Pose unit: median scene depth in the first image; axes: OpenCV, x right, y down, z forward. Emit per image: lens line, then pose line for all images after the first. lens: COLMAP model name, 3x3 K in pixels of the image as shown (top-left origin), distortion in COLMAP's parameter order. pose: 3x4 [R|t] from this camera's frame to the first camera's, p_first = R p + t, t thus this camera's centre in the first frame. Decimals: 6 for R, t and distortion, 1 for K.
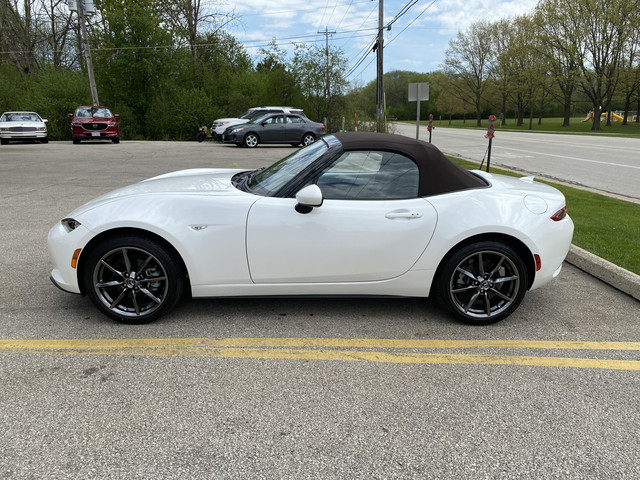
lens RADIAL K [[489.0, 0, 323.2], [0, 489.0, 238.9], [0, 0, 1]] dist [-0.001125, 0.009064]
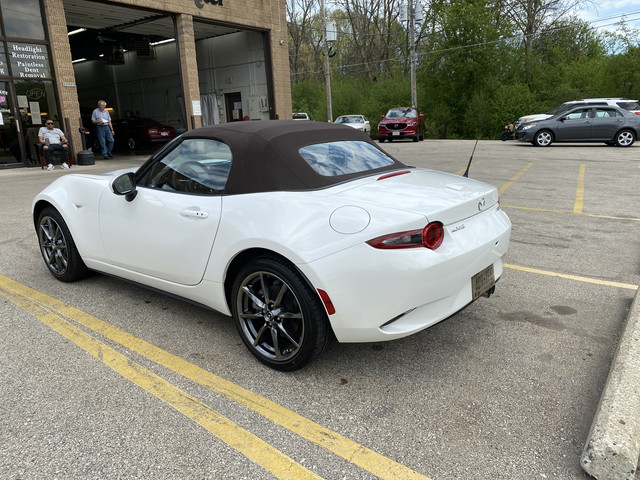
lens RADIAL K [[489.0, 0, 323.2], [0, 489.0, 238.9], [0, 0, 1]] dist [-0.001125, 0.009064]
pose [[0.758085, 0.128409, -0.639390, 0.123931], [-0.128537, 0.990612, 0.046546, -0.010296], [0.639364, 0.046899, 0.767473, 0.066833]]
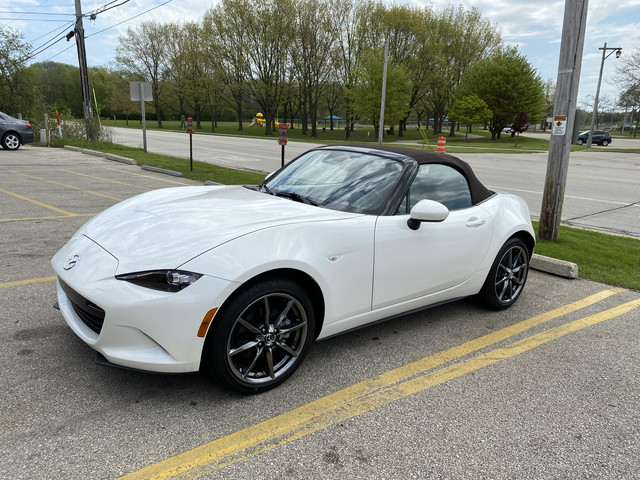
lens RADIAL K [[489.0, 0, 323.2], [0, 489.0, 238.9], [0, 0, 1]] dist [-0.001125, 0.009064]
pose [[0.801195, -0.105843, 0.588969, -0.104726], [0.107151, 0.993701, 0.032816, -0.011598], [-0.588732, 0.036817, 0.807489, 0.043505]]
